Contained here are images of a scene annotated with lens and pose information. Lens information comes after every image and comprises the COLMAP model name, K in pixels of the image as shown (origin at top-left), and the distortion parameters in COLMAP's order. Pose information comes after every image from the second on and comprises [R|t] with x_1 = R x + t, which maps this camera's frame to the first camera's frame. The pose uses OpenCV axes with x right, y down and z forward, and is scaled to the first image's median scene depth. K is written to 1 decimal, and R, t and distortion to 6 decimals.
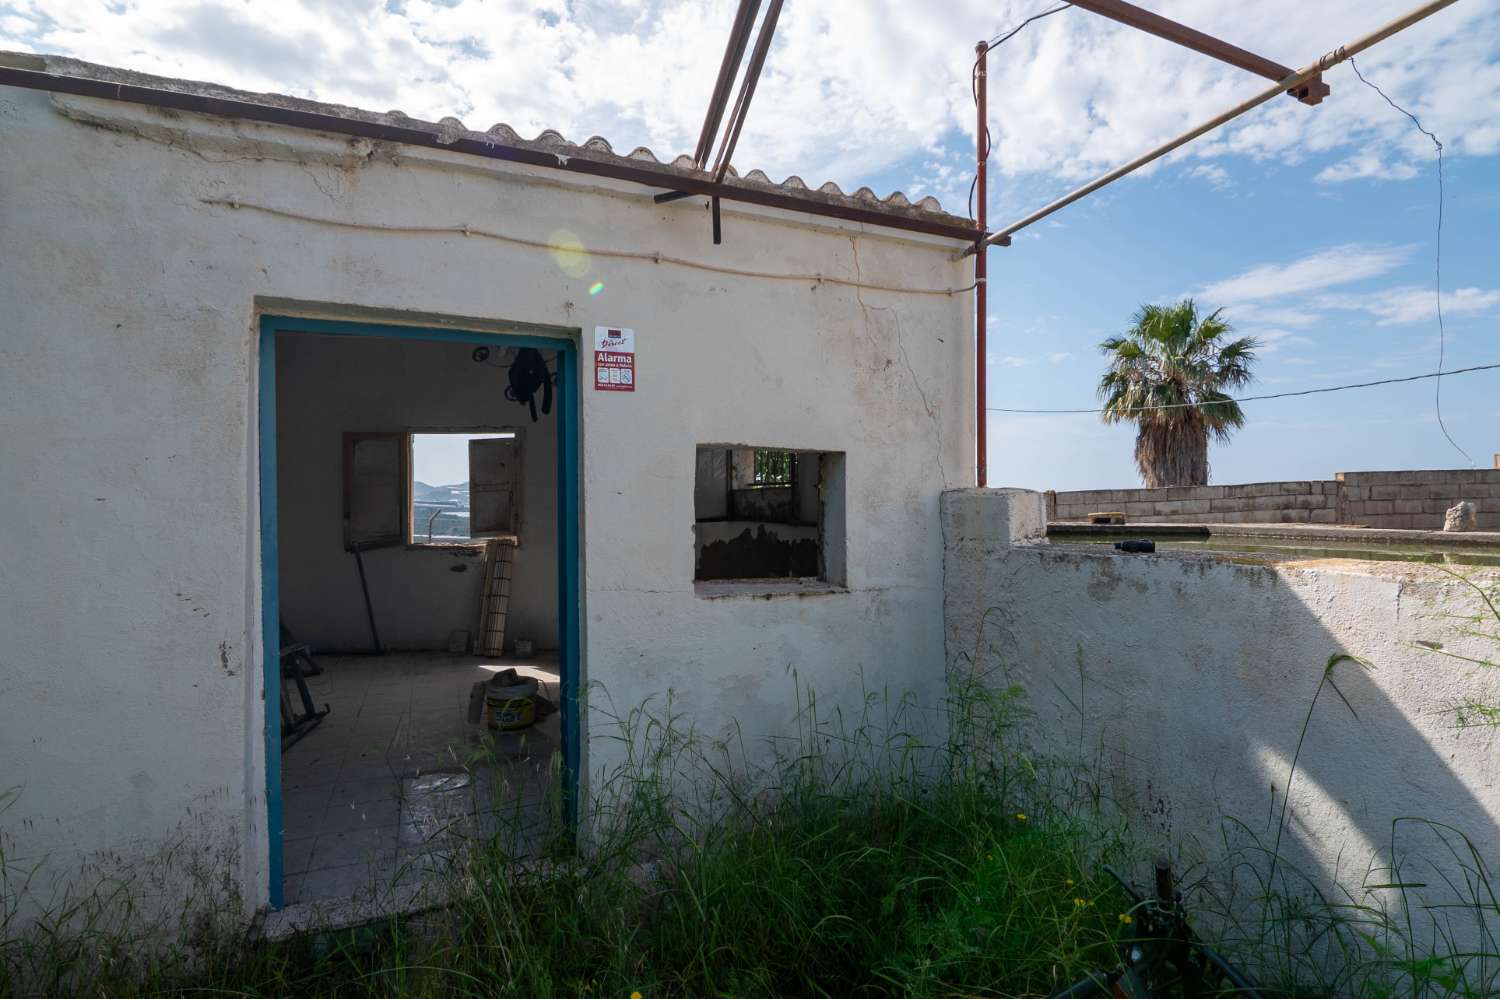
lens RADIAL K [[735.2, 0, 750.0], [0, 735.2, 499.5], [0, 0, 1]] dist [-0.002607, -0.000389]
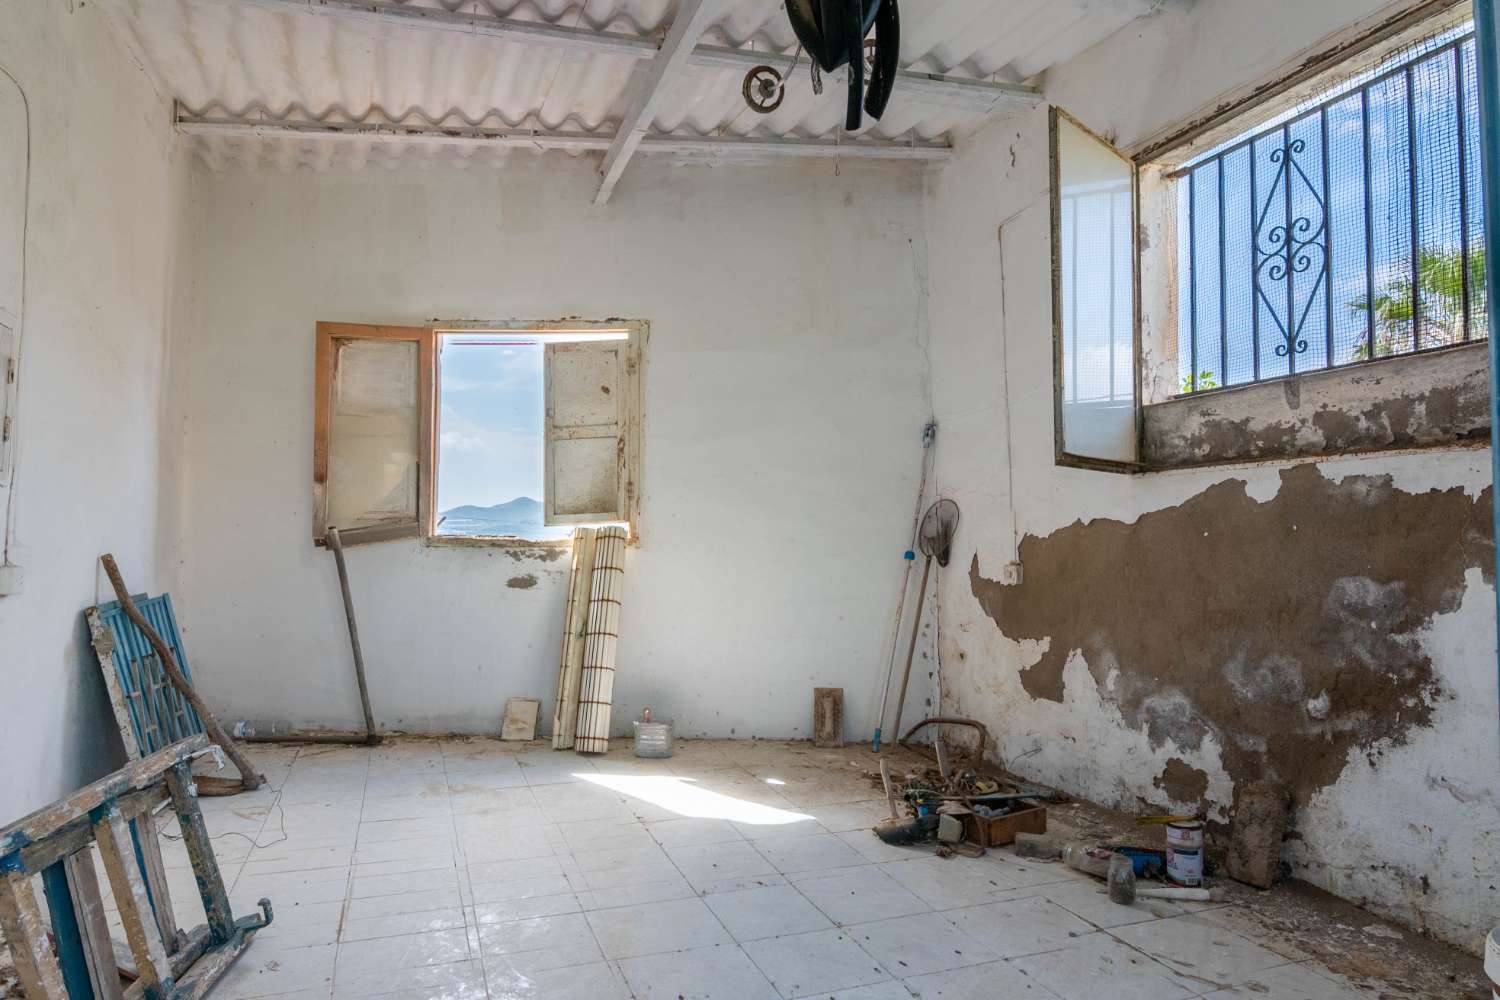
lens RADIAL K [[898.1, 0, 750.0], [0, 898.1, 500.0], [0, 0, 1]] dist [0.005758, 0.001540]
pose [[0.998837, 0.009975, -0.047166, -0.207839], [-0.011839, 0.999153, -0.039402, 0.060165], [0.046733, 0.039914, 0.998110, 0.366599]]
